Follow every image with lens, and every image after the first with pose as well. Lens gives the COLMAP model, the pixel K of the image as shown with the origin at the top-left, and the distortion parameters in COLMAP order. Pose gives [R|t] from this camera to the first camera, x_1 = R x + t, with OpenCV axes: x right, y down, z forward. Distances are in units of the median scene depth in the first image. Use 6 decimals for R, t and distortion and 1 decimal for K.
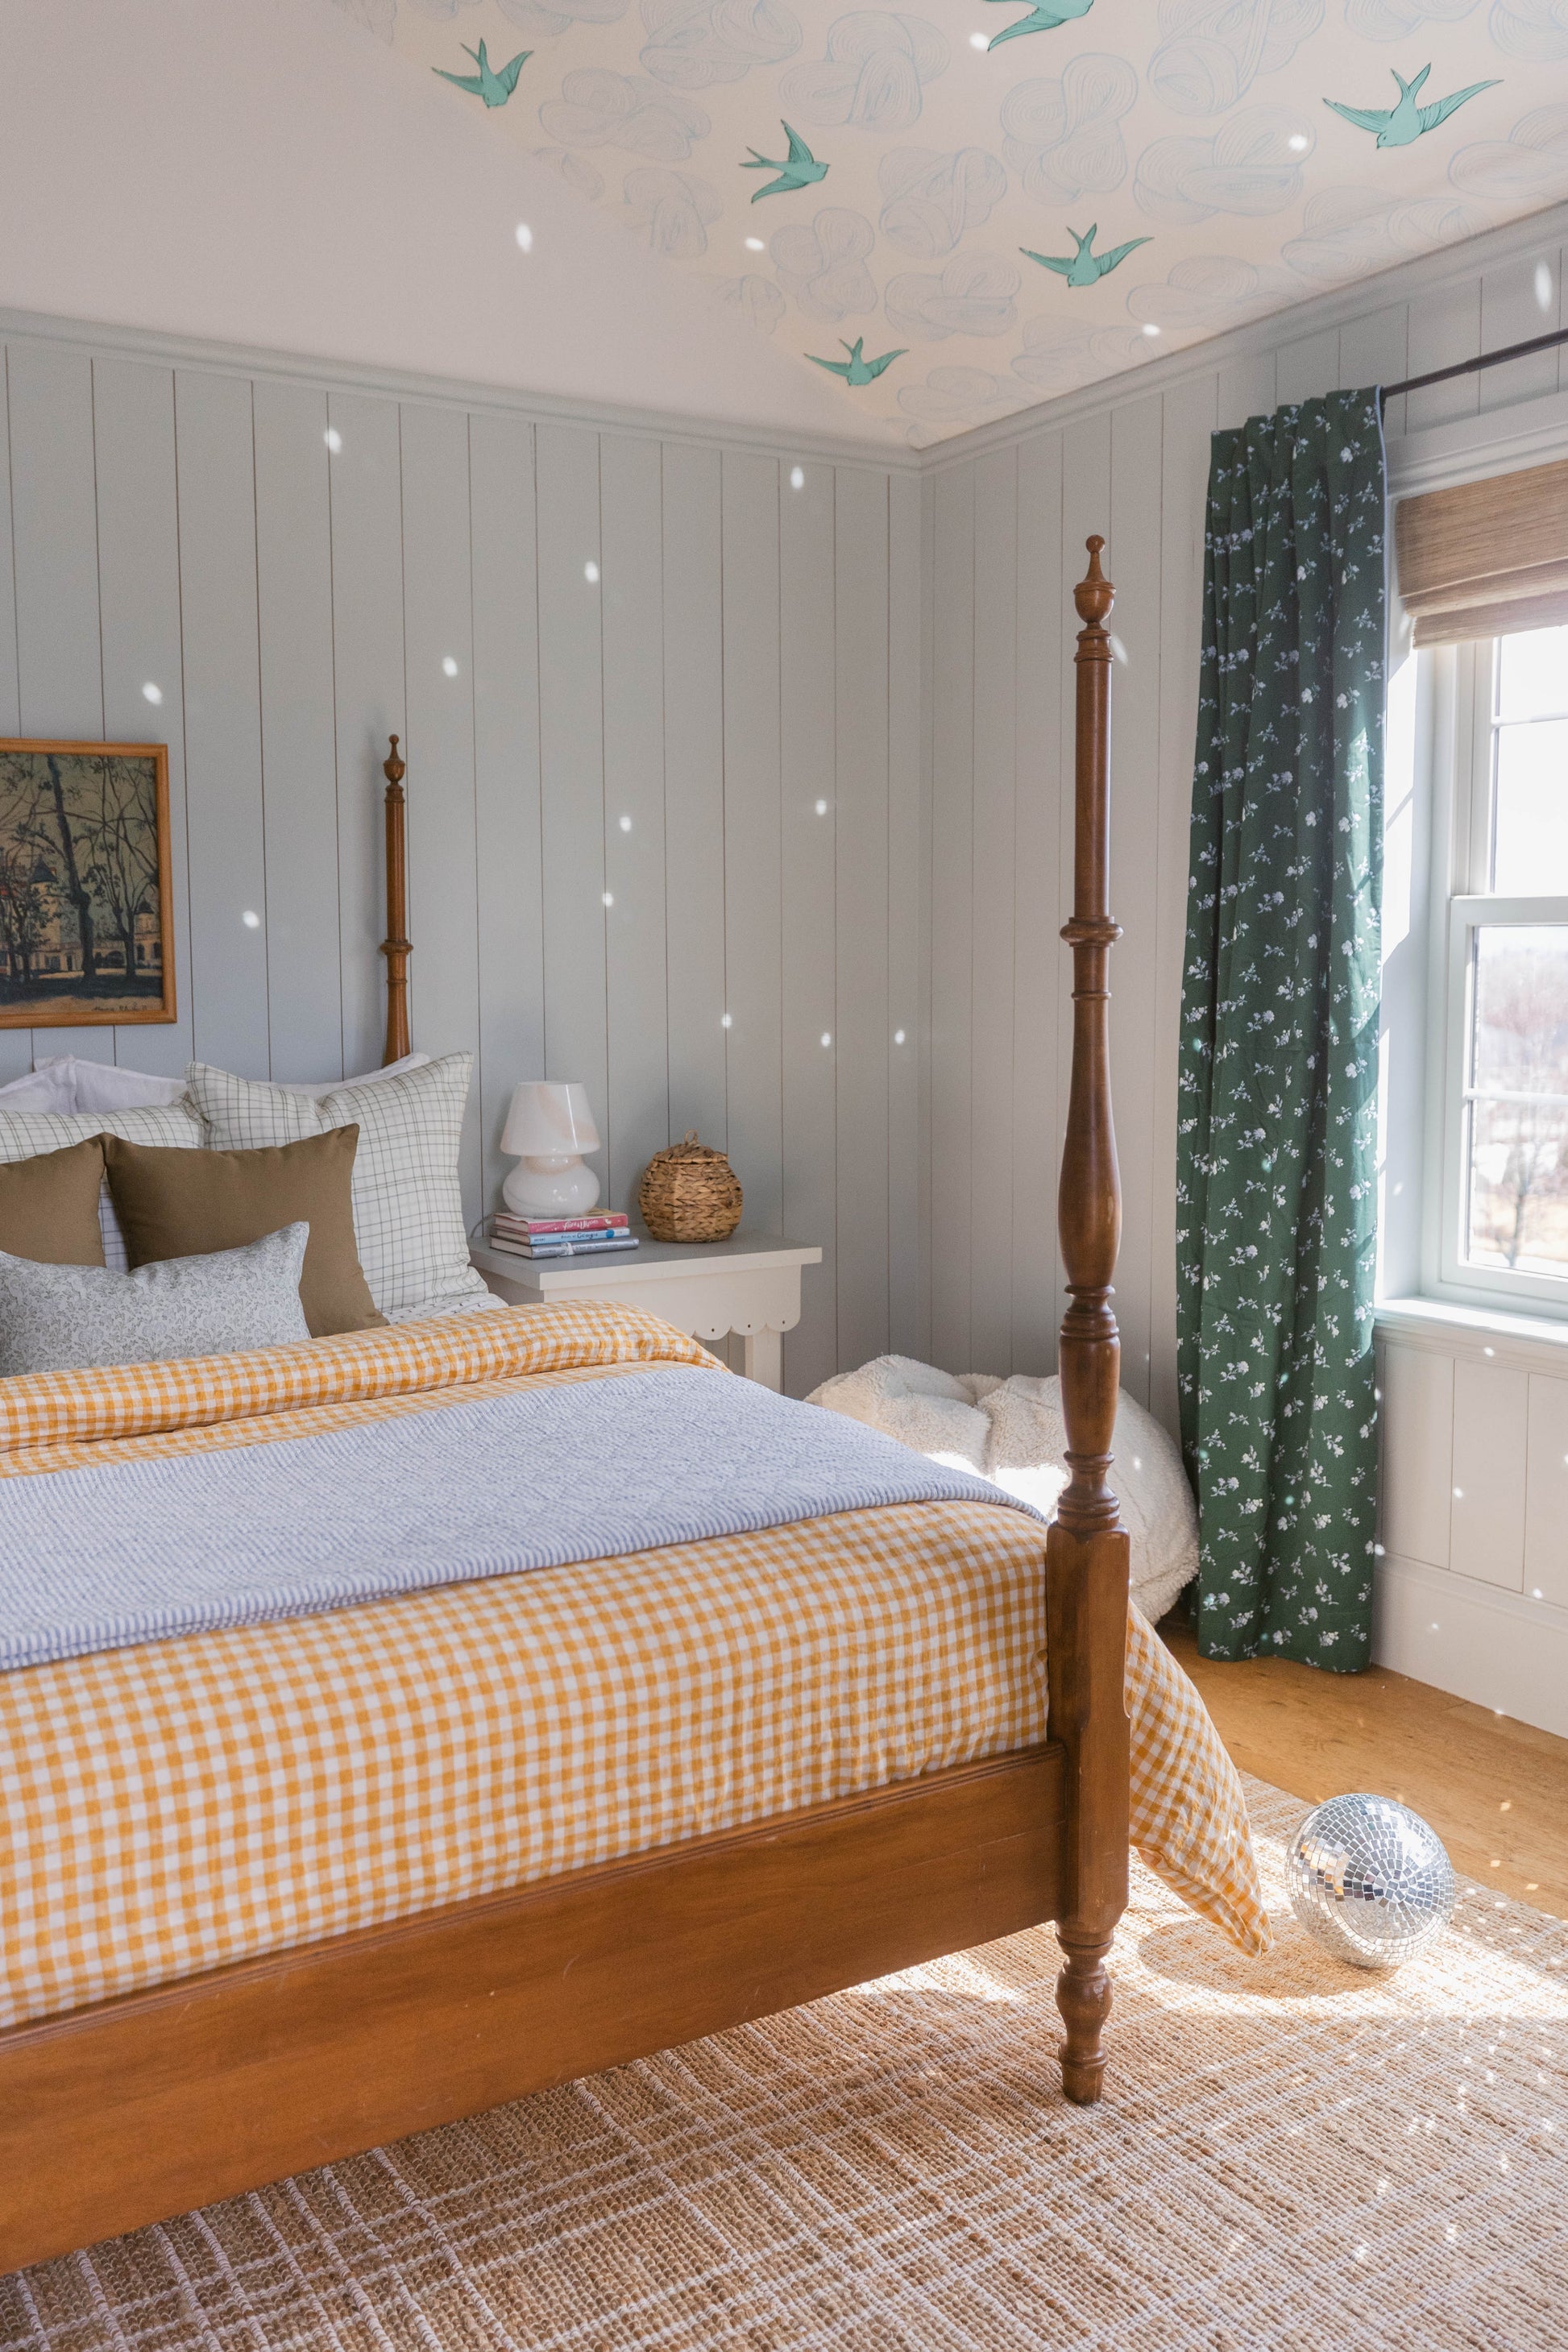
lens RADIAL K [[2239.7, 0, 771.0], [0, 2239.7, 1179.4], [0, 0, 1]] dist [-0.000498, 0.000047]
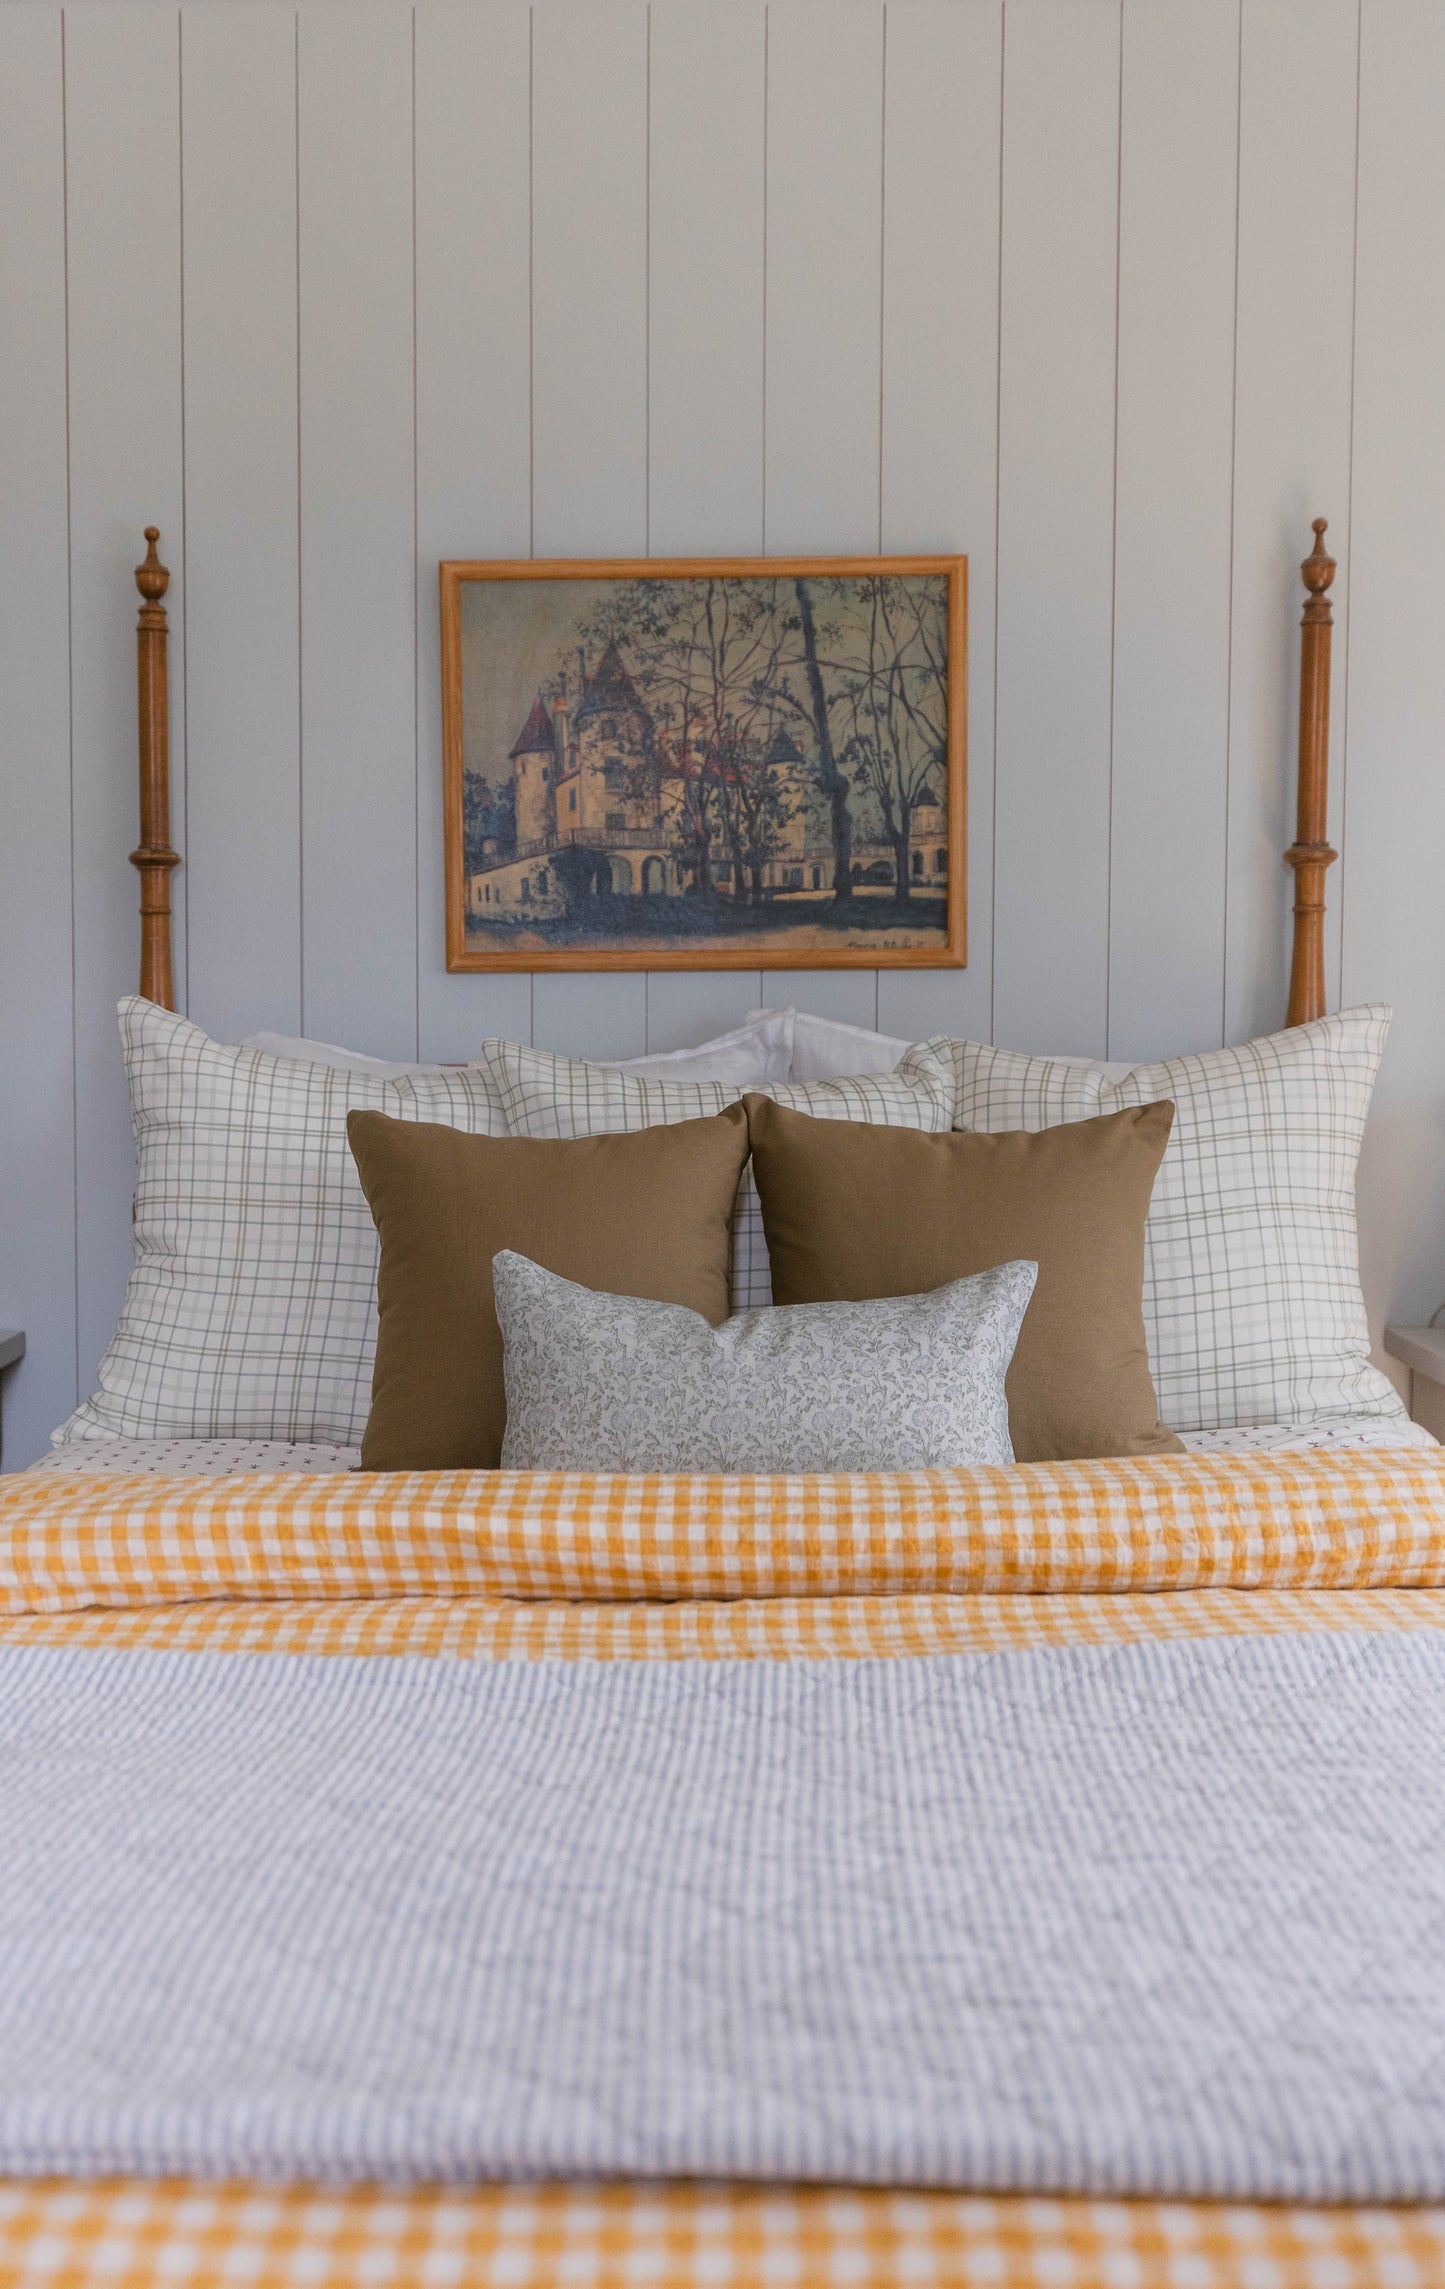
lens RADIAL K [[2094.9, 0, 720.7], [0, 2094.9, 1158.2], [0, 0, 1]] dist [-0.000653, 0.015907]
pose [[0.839305, 0.040187, -0.542173, 0.019308], [-0.069239, 0.997045, -0.033281, 0.014357], [0.539234, 0.065472, 0.839607, 0.448402]]
